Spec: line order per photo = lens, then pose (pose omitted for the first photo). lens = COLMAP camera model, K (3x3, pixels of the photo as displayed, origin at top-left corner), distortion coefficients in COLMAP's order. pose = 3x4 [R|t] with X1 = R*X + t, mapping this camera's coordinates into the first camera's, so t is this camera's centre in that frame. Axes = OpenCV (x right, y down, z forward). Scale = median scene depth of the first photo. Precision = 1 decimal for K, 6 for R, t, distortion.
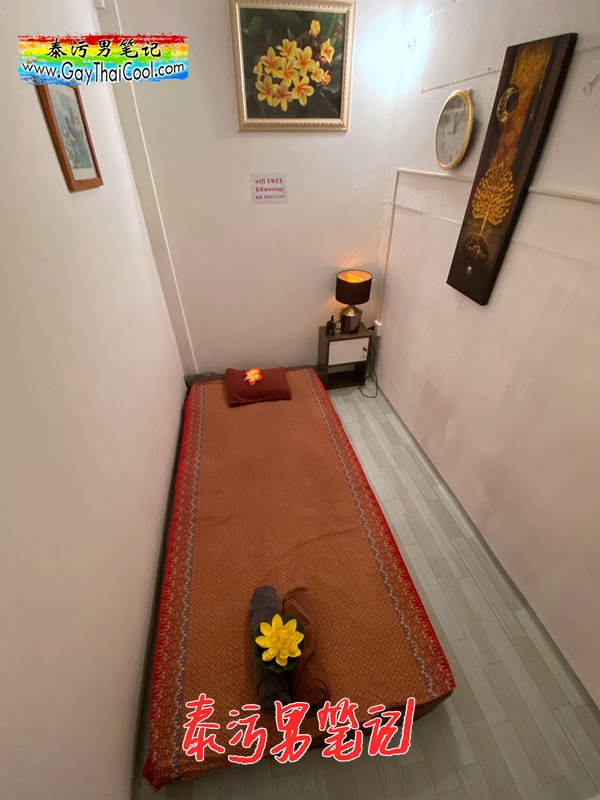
lens RADIAL K [[319.5, 0, 300.0], [0, 319.5, 400.0], [0, 0, 1]] dist [0.001101, 0.000089]
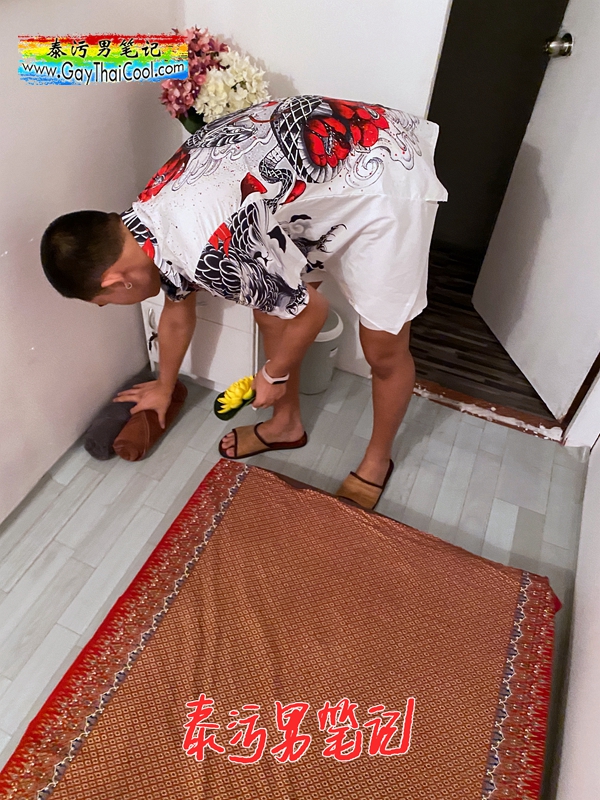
lens RADIAL K [[580.4, 0, 300.0], [0, 580.4, 400.0], [0, 0, 1]] dist [-0.006808, -0.002660]
pose [[-0.818771, -0.449910, 0.356645, -0.150282], [0.301388, 0.191895, 0.933992, -0.447177], [-0.488650, 0.872214, -0.021520, 0.601331]]
